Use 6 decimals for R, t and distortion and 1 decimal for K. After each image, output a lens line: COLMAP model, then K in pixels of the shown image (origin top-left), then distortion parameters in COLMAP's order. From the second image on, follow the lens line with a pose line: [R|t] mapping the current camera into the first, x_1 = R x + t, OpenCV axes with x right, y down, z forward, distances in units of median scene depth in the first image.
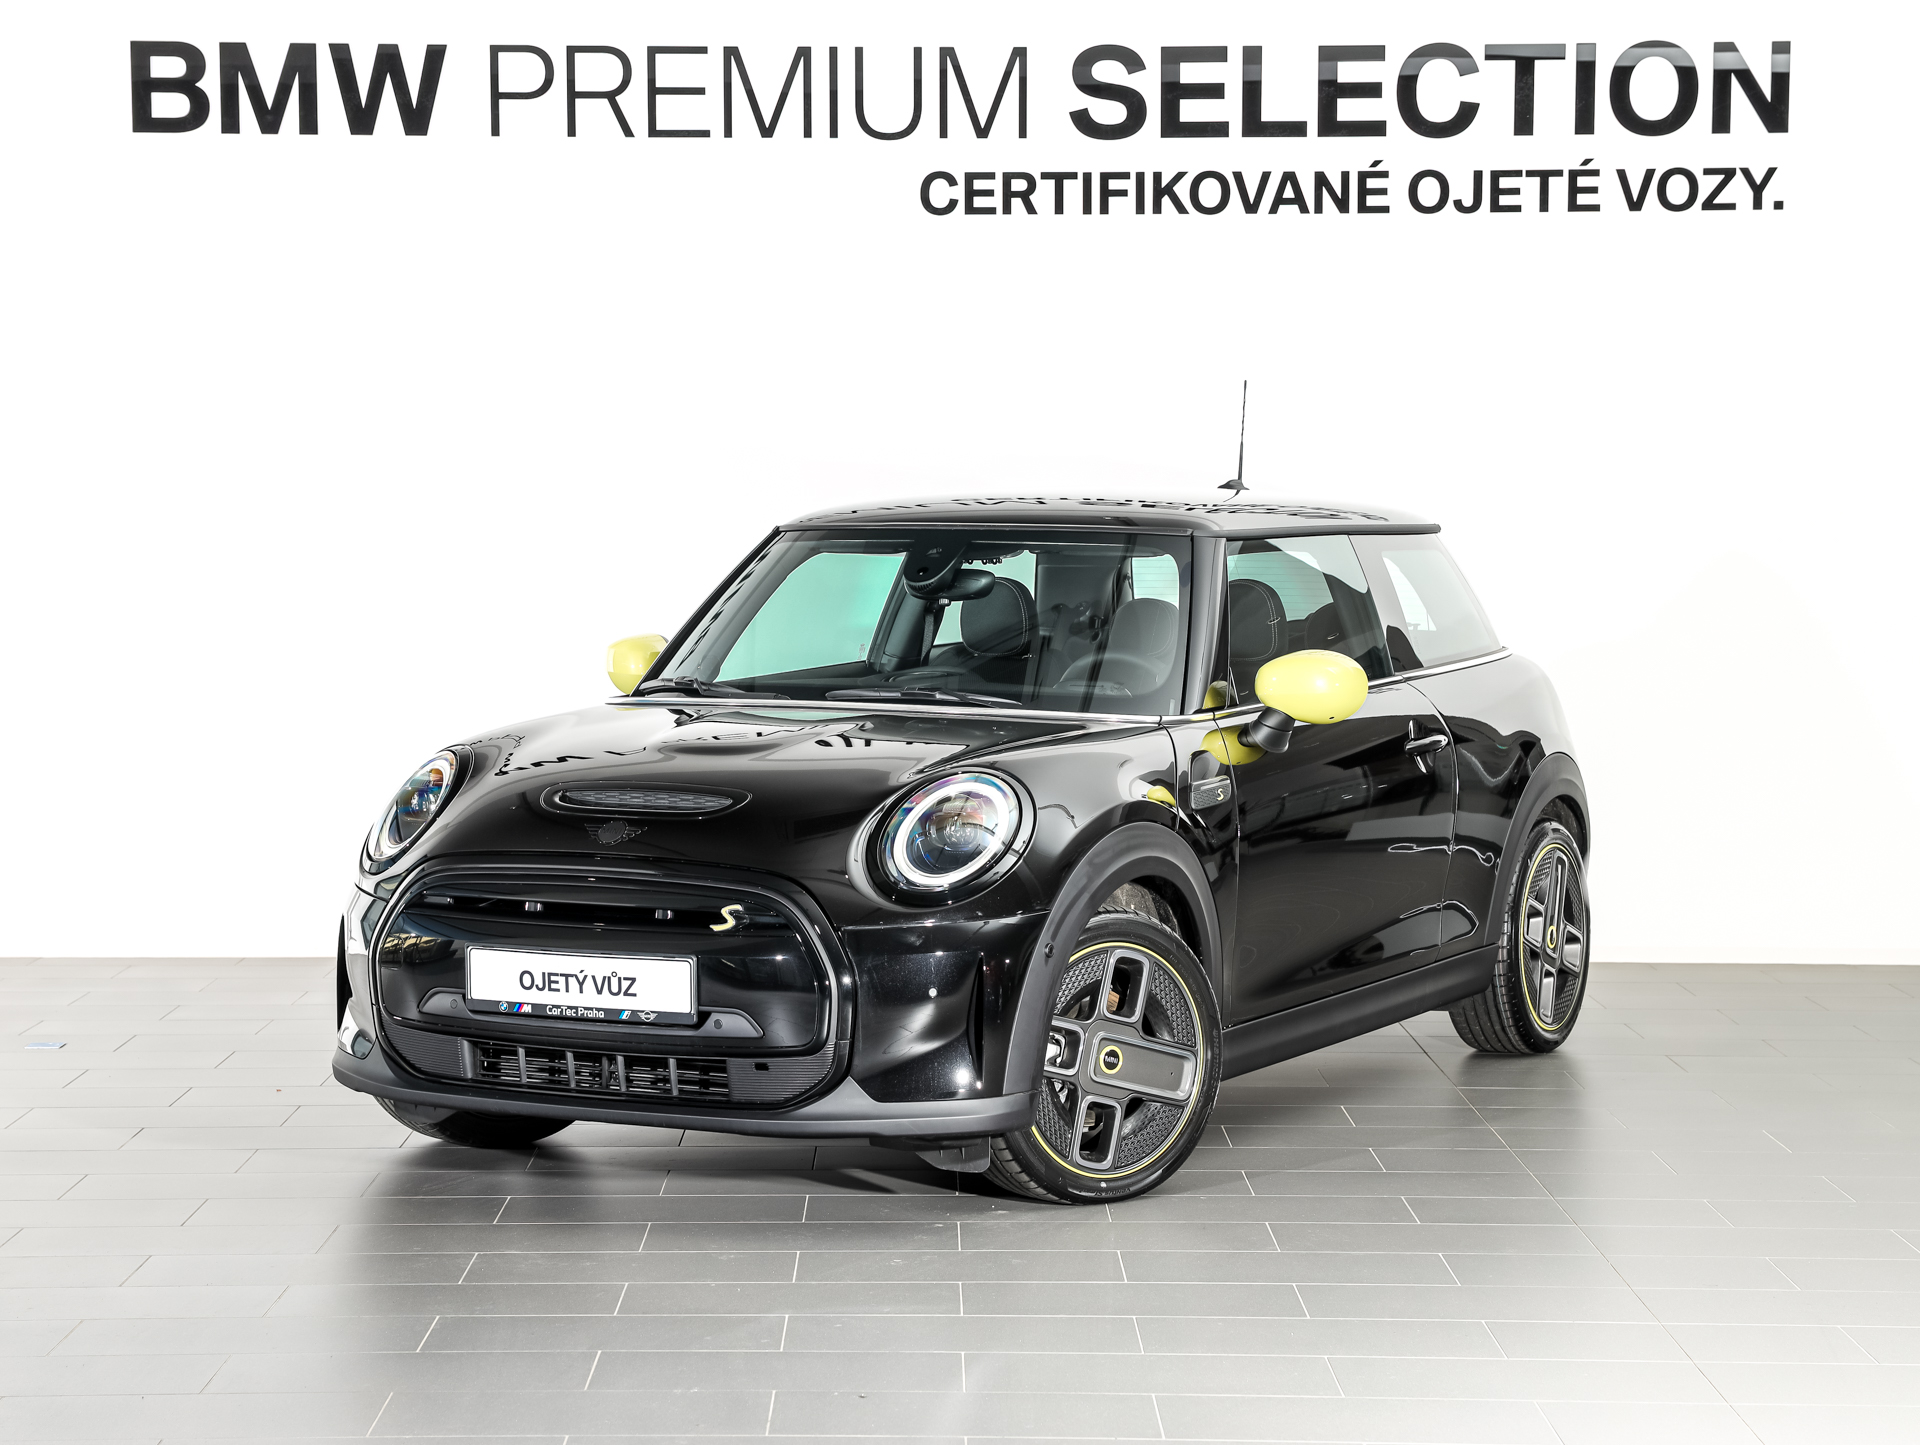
lens RADIAL K [[4038.2, 0, 962.2], [0, 4038.2, 715.9], [0, 0, 1]] dist [0.245416, 0.000000]
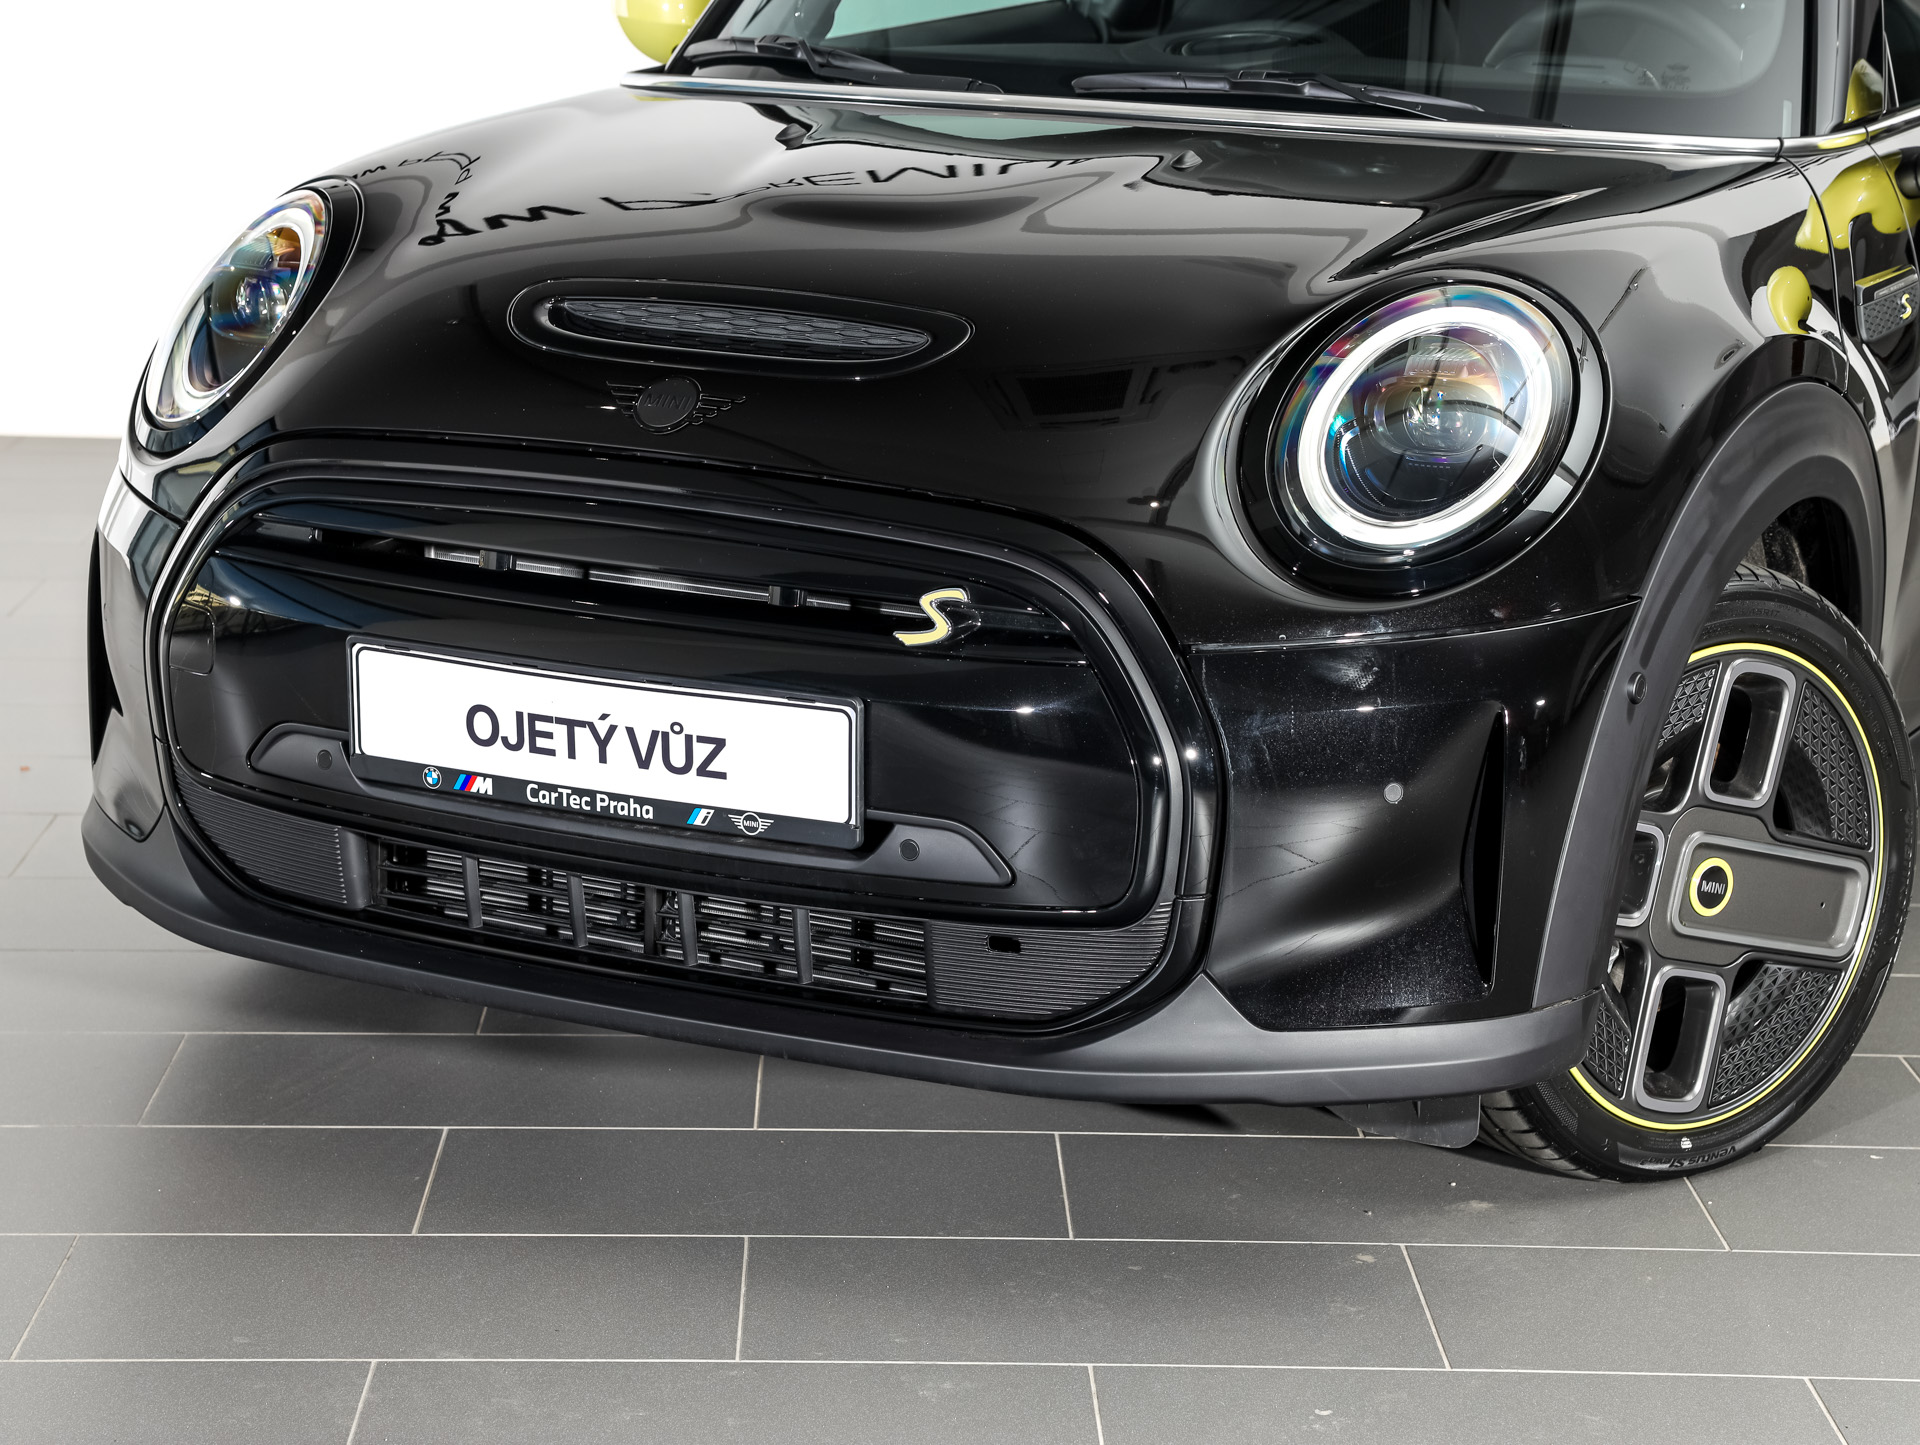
lens RADIAL K [[4038.2, 0, 970.1], [0, 4038.2, 722.5], [0, 0, 1]] dist [0.245416, 0.000000]
pose [[0.999701, 0.014492, 0.019691, -0.060103], [-0.017631, 0.985289, 0.169987, -0.013789], [-0.016938, -0.170284, 0.985250, 0.536870]]
